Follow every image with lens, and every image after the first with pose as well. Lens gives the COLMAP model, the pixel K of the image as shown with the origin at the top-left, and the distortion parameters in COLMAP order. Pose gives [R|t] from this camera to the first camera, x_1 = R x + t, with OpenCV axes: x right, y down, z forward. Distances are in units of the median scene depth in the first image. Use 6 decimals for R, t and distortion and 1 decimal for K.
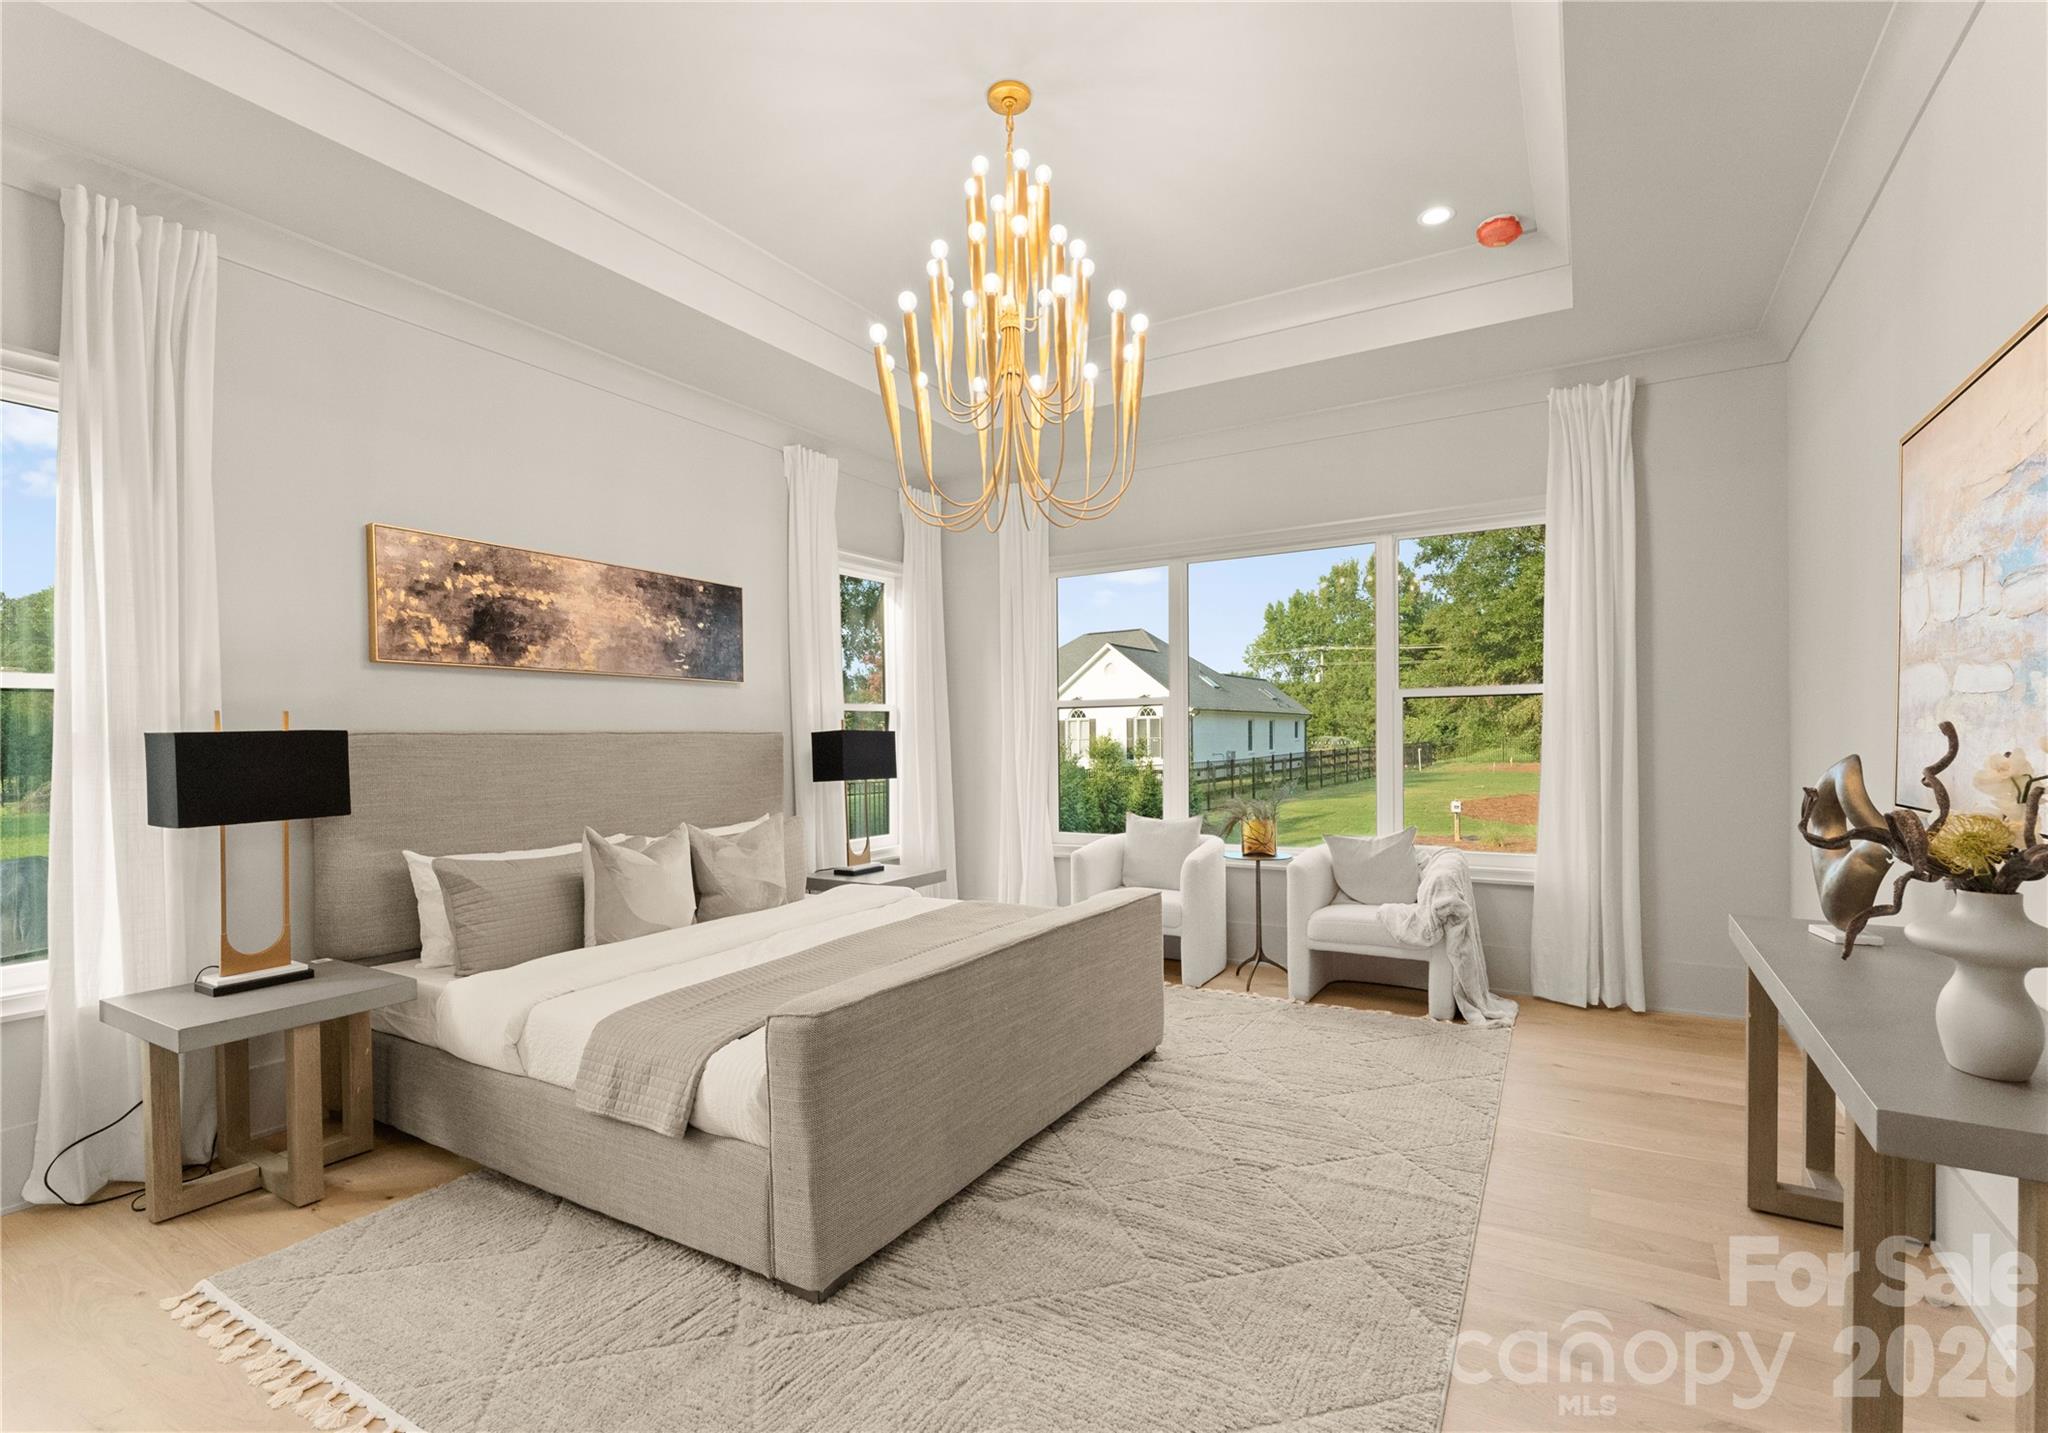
lens RADIAL K [[933.3, 0, 1042.4], [0, 933.3, 715.0], [0, 0, 1]] dist [-0.002055, -0.000197]
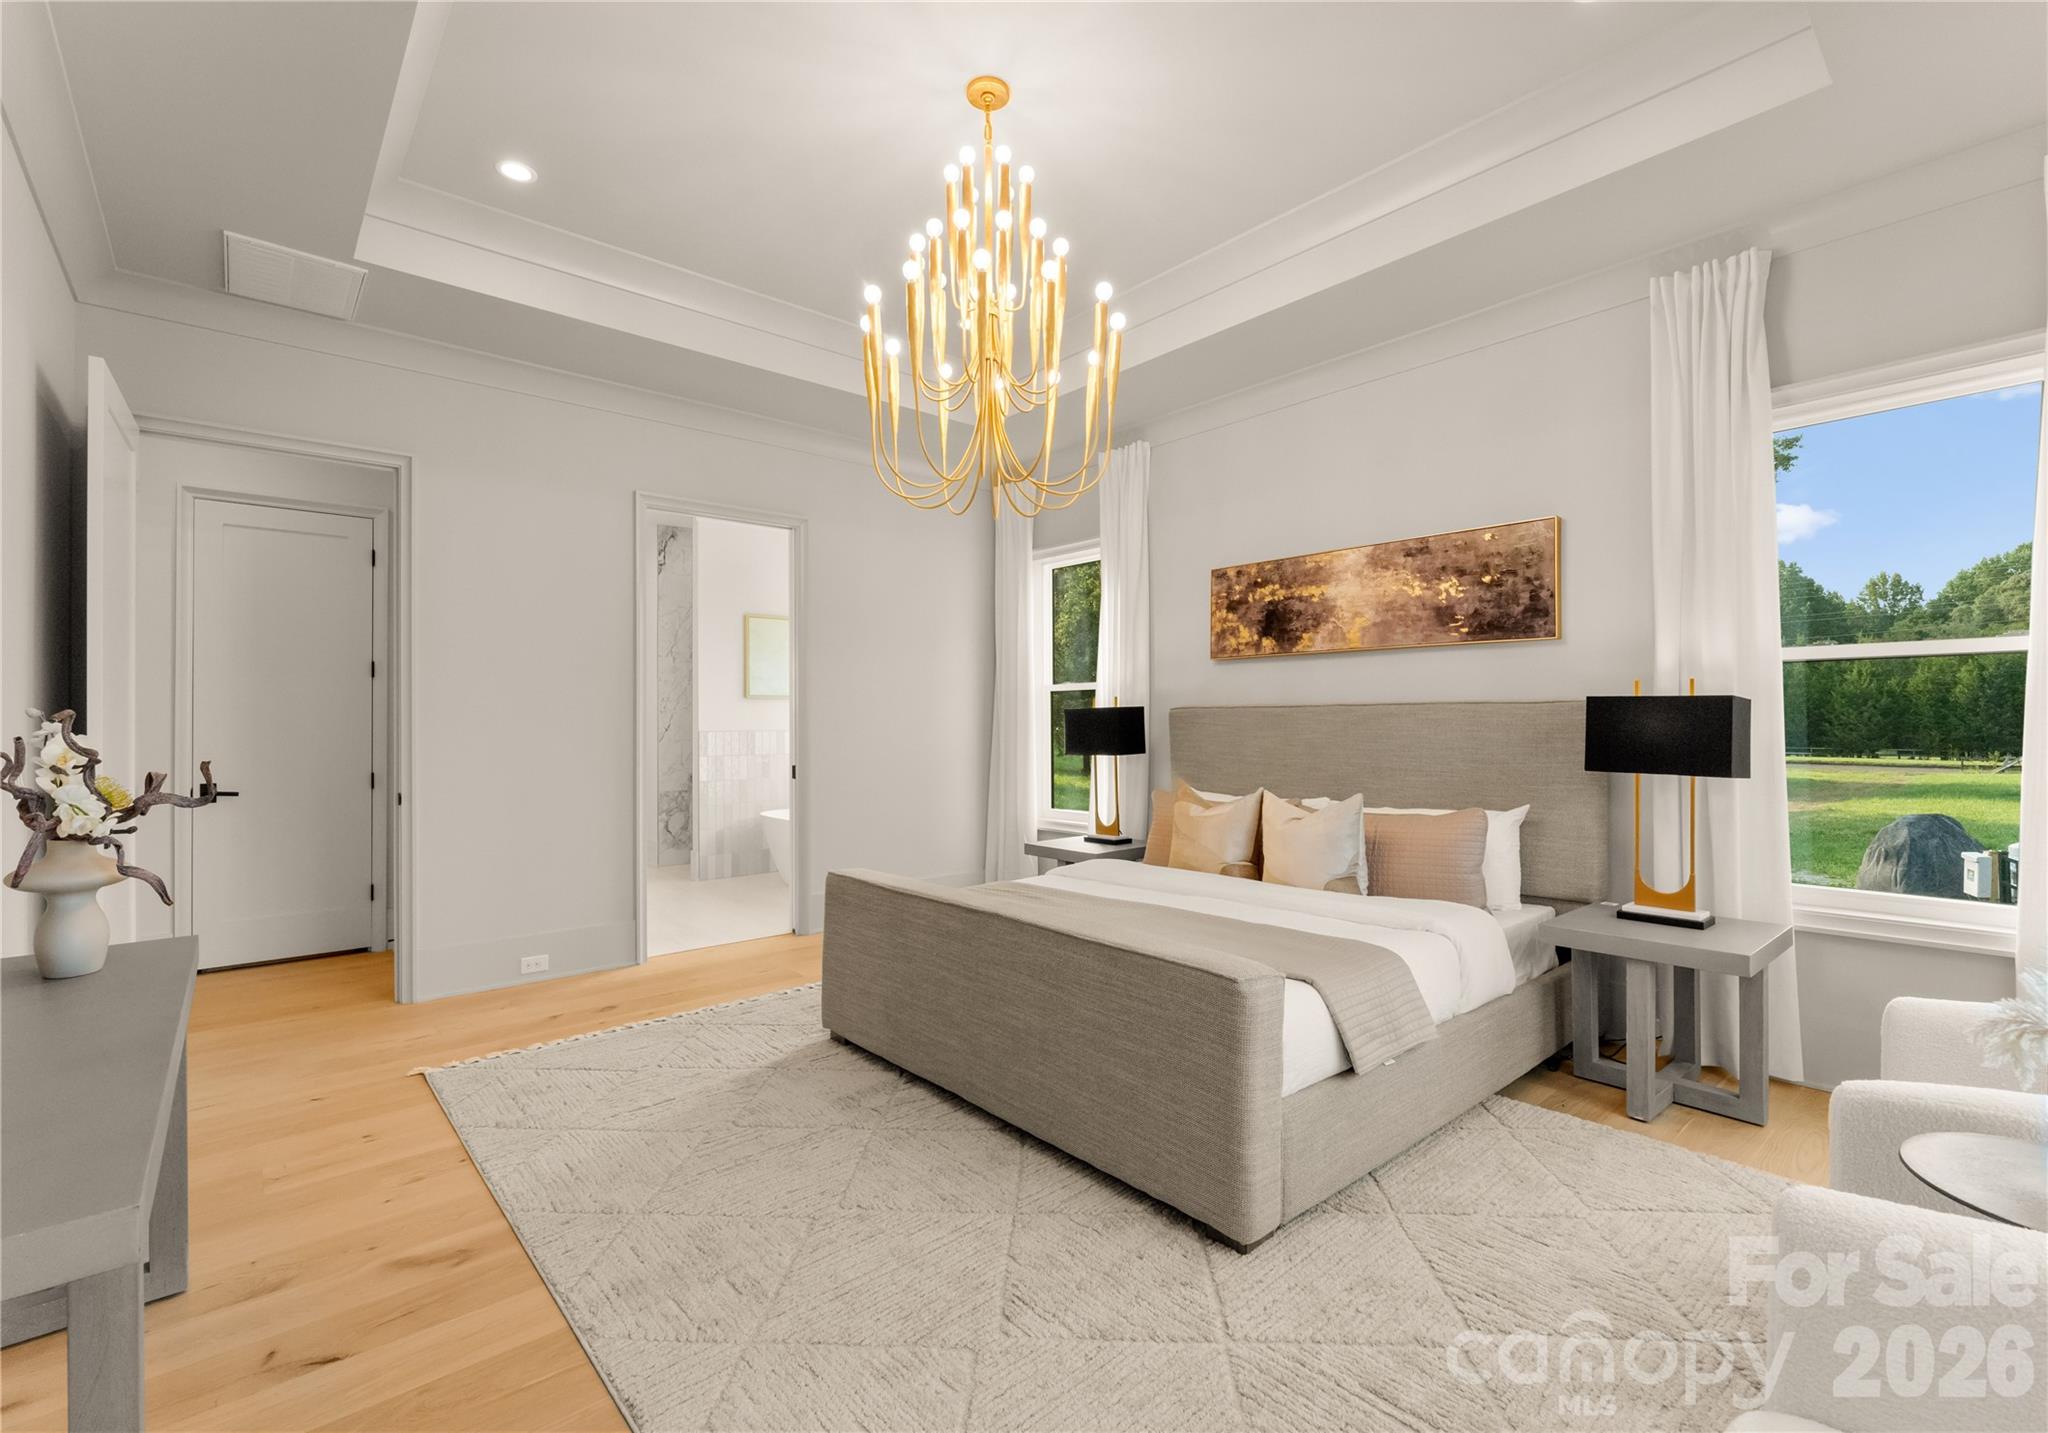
lens RADIAL K [[878.6, 0, 1024.0], [0, 878.6, 716.5], [0, 0, 1]] dist [-0.001598, -0.000084]
pose [[-0.316202, 0.015390, -0.948567, 0.668308], [0.034762, 0.999385, 0.004627, 0.015925], [0.948055, -0.031511, -0.316542, 1.031181]]
